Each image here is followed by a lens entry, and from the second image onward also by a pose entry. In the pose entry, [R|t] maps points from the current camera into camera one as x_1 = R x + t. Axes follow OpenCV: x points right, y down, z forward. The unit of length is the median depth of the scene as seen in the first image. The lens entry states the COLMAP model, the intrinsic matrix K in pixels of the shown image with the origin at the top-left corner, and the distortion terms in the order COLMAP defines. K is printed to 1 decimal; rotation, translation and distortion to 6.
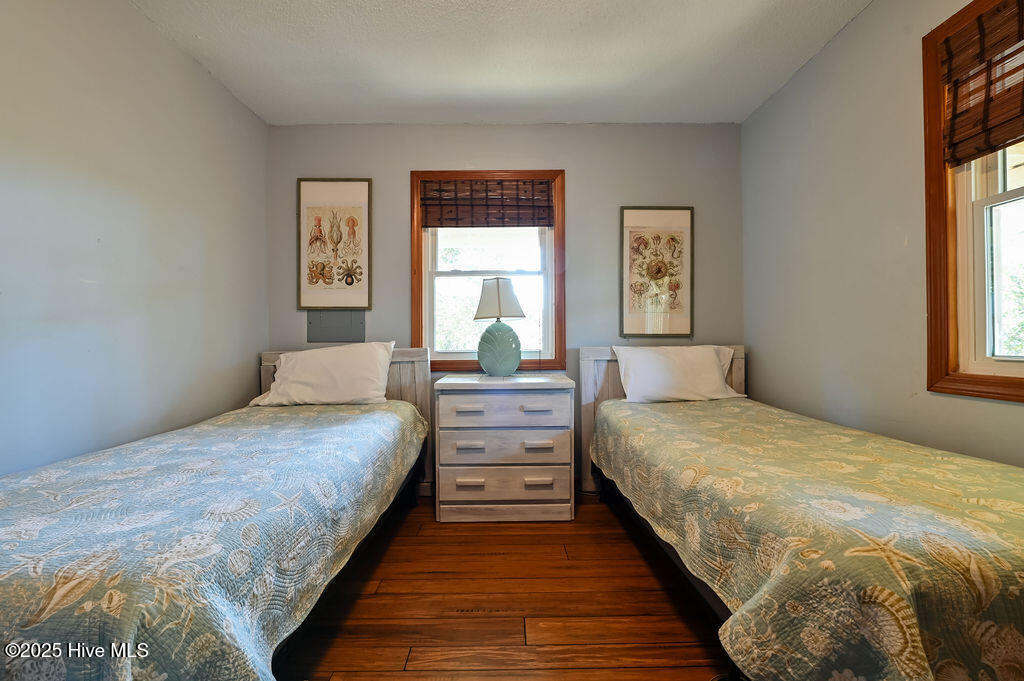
lens RADIAL K [[407.8, 0, 513.9], [0, 407.8, 339.3], [0, 0, 1]] dist [-0.003922, -0.001097]
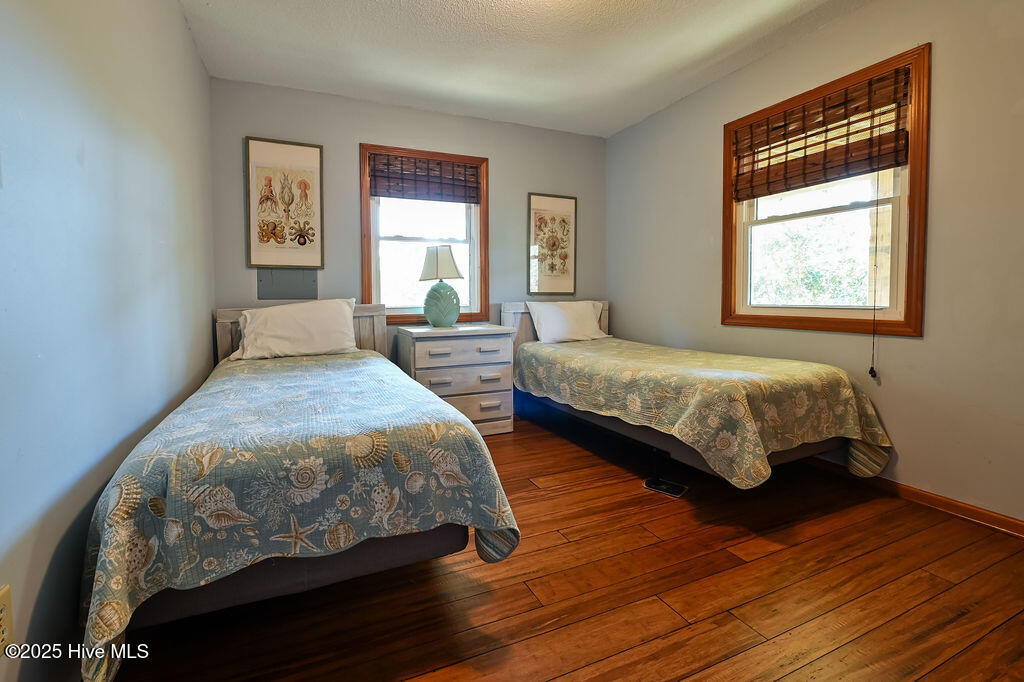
lens RADIAL K [[432.9, 0, 482.8], [0, 432.9, 314.1], [0, 0, 1]] dist [-0.000549, 0.000047]
pose [[0.928438, -0.015252, 0.371175, -0.401743], [0.000976, 0.999254, 0.038618, 0.002882], [-0.371487, -0.035492, 0.927760, -0.231589]]
